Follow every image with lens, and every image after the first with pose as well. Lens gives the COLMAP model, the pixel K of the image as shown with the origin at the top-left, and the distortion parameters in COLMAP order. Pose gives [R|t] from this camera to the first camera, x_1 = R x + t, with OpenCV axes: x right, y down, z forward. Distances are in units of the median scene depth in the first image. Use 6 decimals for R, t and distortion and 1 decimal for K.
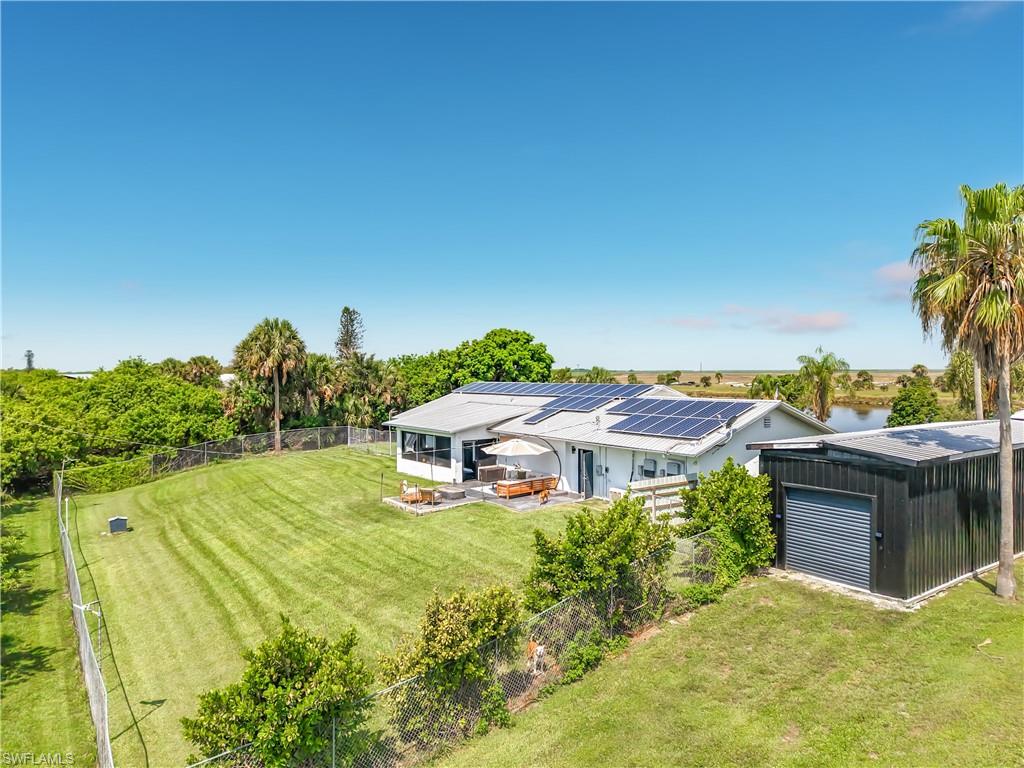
lens RADIAL K [[679.2, 0, 516.9], [0, 679.2, 382.0], [0, 0, 1]] dist [0.009390, -0.008350]
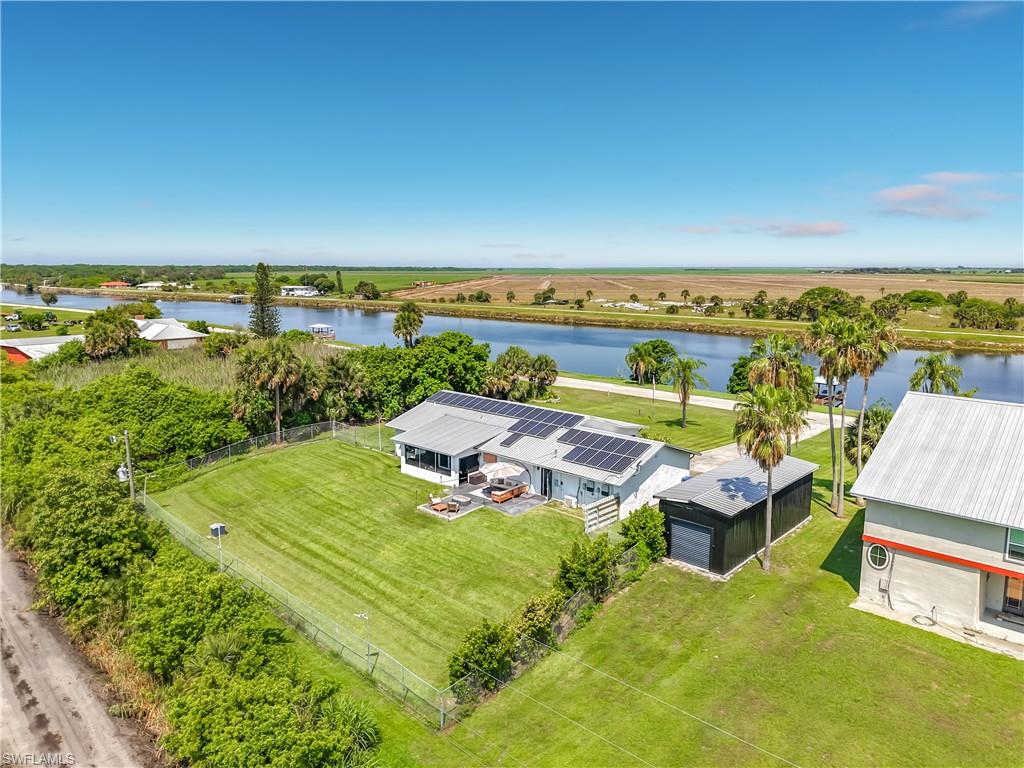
lens RADIAL K [[679.2, 0, 530.6], [0, 679.2, 365.4], [0, 0, 1]] dist [0.009390, -0.008350]
pose [[0.978569, -0.012444, 0.205542, -0.341606], [-0.011592, 0.993260, 0.115323, -0.427521], [-0.205592, -0.115234, 0.971830, -0.658601]]
